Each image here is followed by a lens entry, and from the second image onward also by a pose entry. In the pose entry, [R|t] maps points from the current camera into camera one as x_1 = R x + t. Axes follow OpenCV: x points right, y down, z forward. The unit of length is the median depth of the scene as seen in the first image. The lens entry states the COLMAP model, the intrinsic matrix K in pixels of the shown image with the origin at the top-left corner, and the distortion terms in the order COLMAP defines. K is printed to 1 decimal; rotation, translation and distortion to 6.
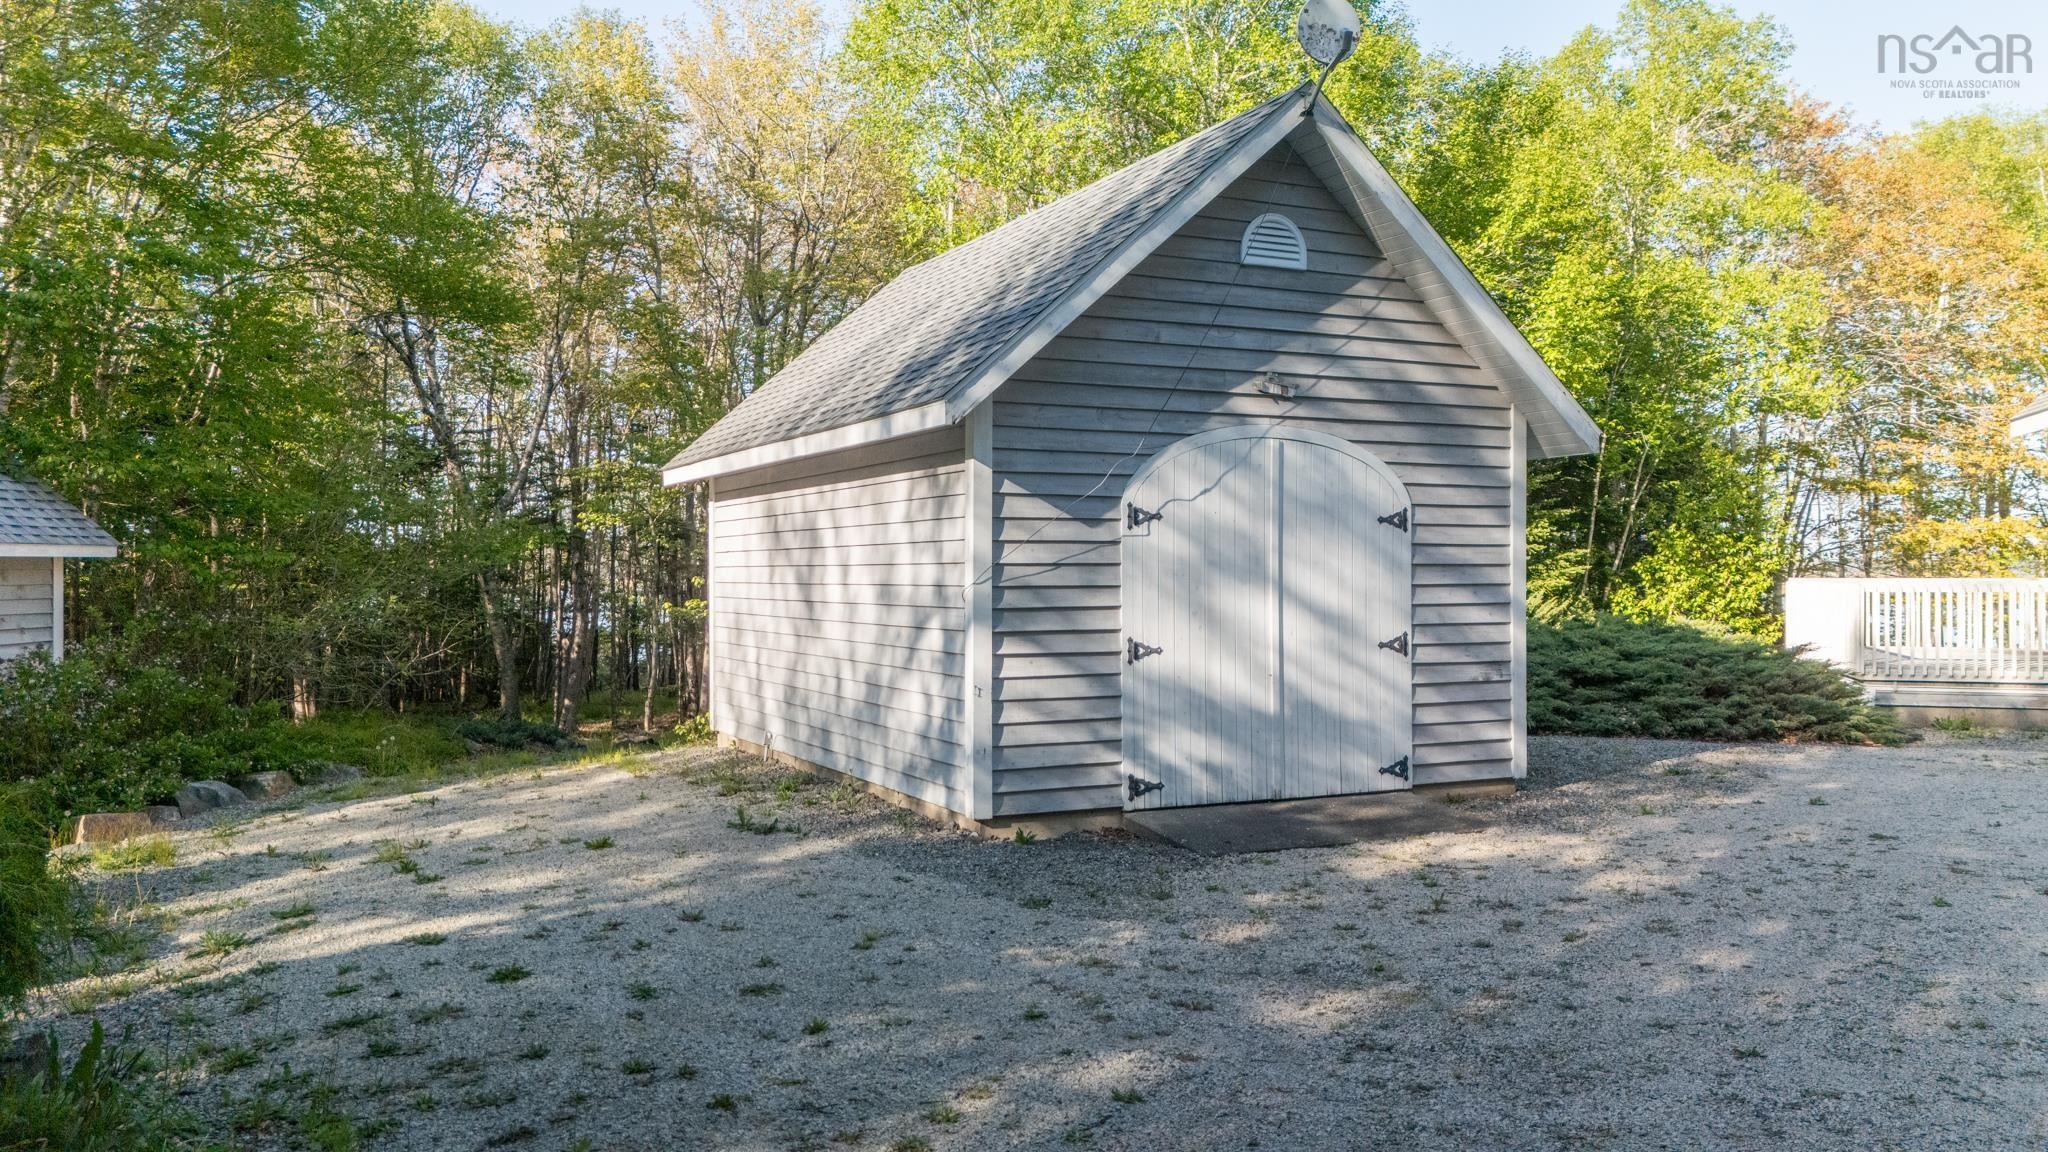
lens RADIAL K [[1531.9, 0, 1026.0], [0, 1531.9, 561.1], [0, 0, 1]] dist [0.085320, -0.080326]
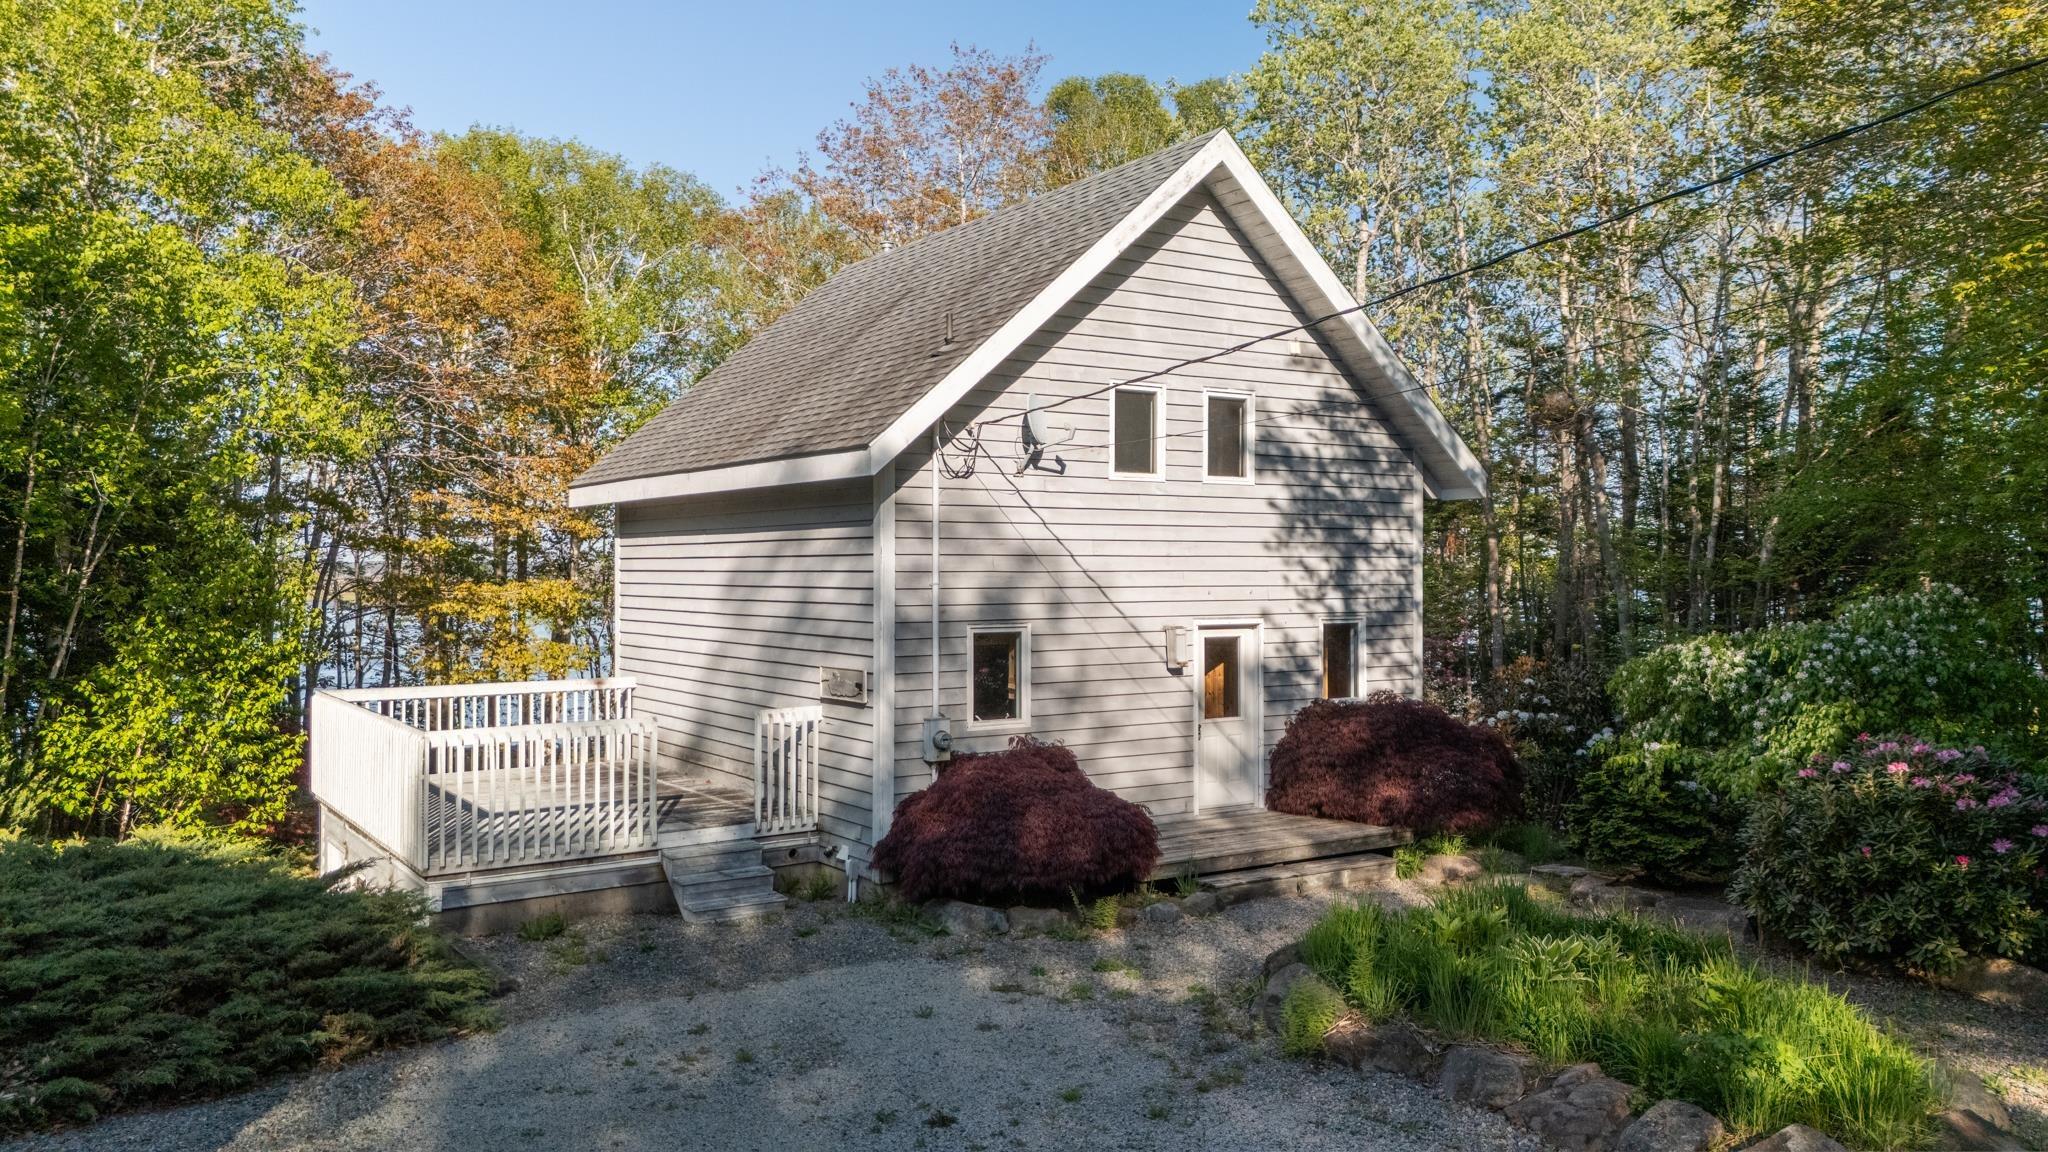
lens RADIAL K [[1531.9, 0, 1026.0], [0, 1531.9, 561.1], [0, 0, 1]] dist [0.085320, -0.080326]
pose [[0.623673, 0.005472, 0.781666, 0.124942], [-0.006684, 0.999976, -0.001667, -0.049016], [-0.781656, -0.004185, 0.623695, 0.276300]]
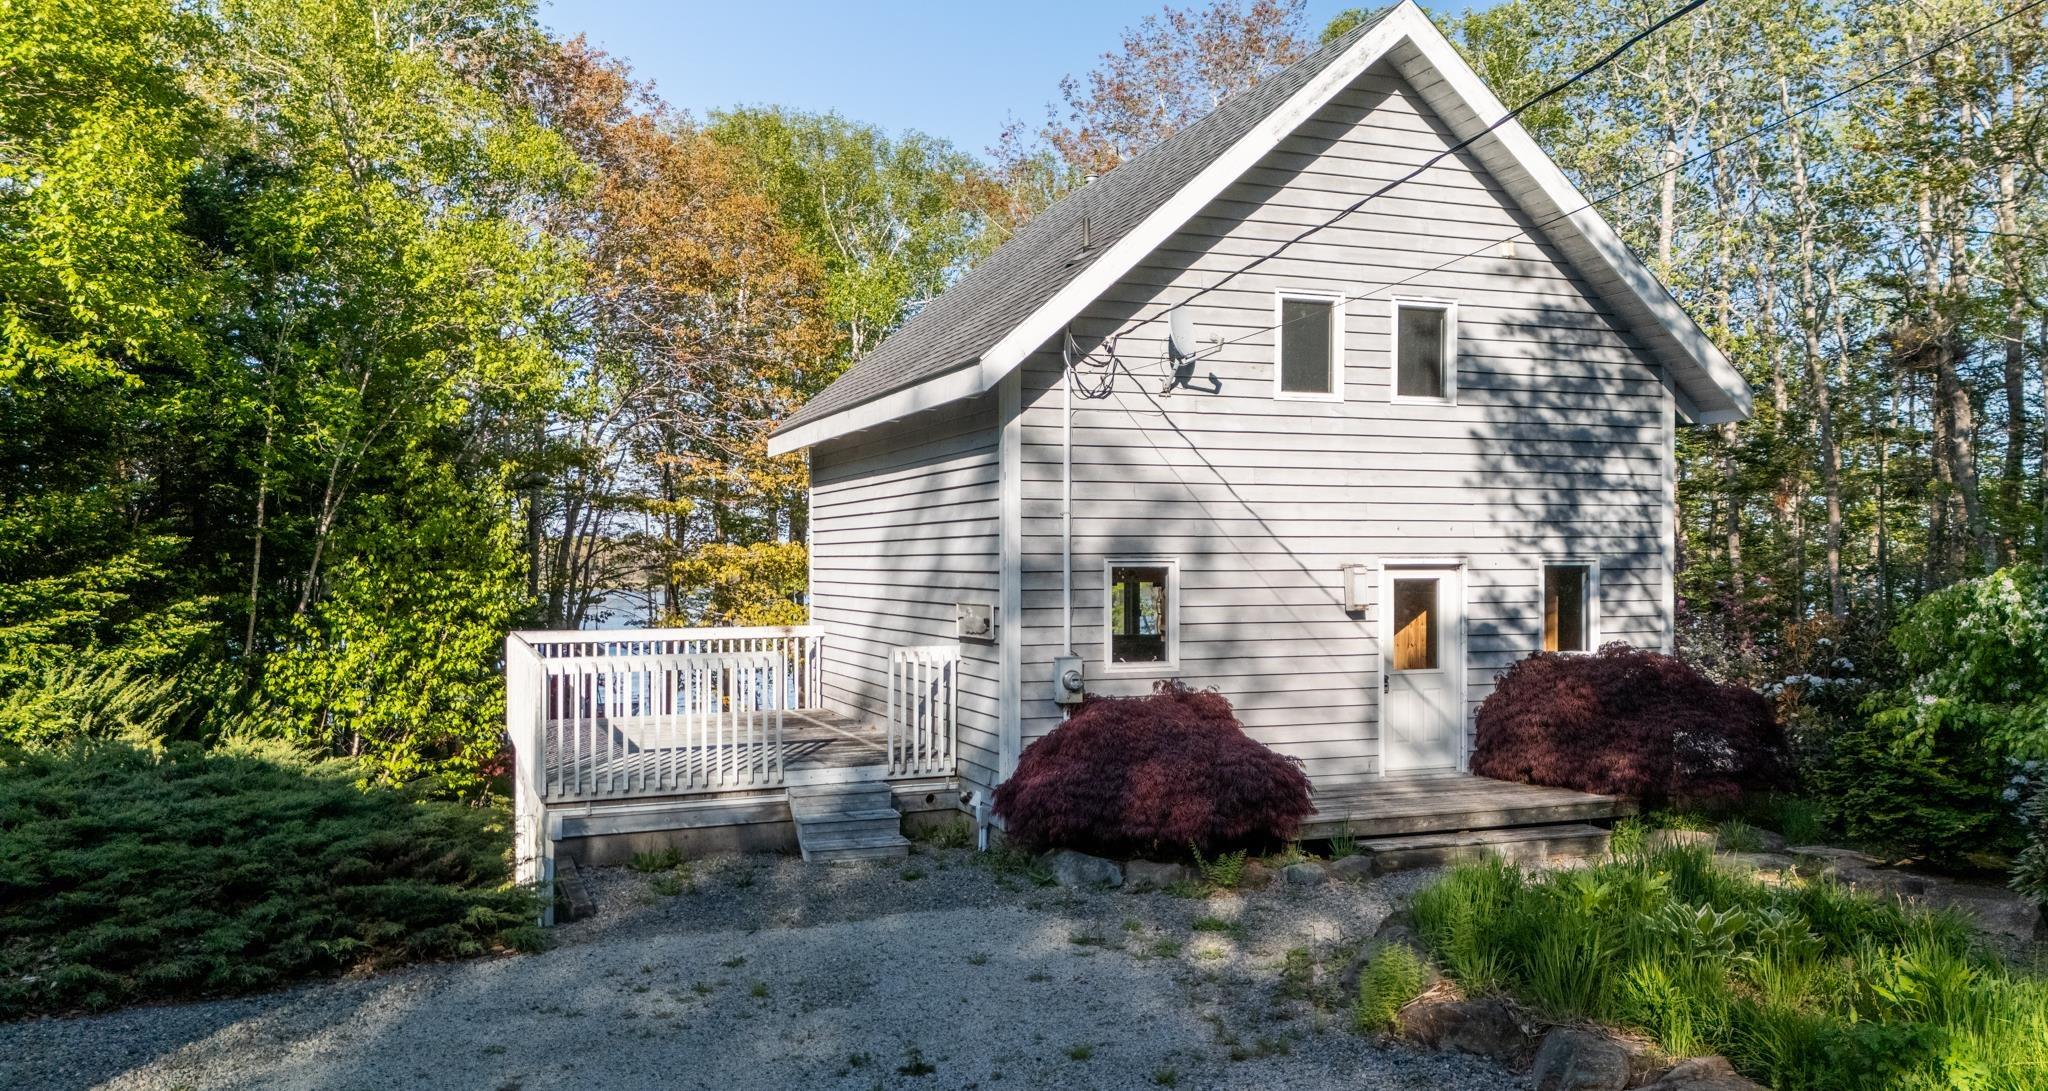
lens RADIAL K [[1530.7, 0, 1016.2], [0, 1530.7, 569.4], [0, 0, 1]] dist [0.090595, -0.086154]
pose [[0.781065, -0.003208, 0.624441, 0.207798], [-0.003870, 0.999943, 0.009978, -0.026484], [-0.624437, -0.010210, 0.781008, 0.257148]]
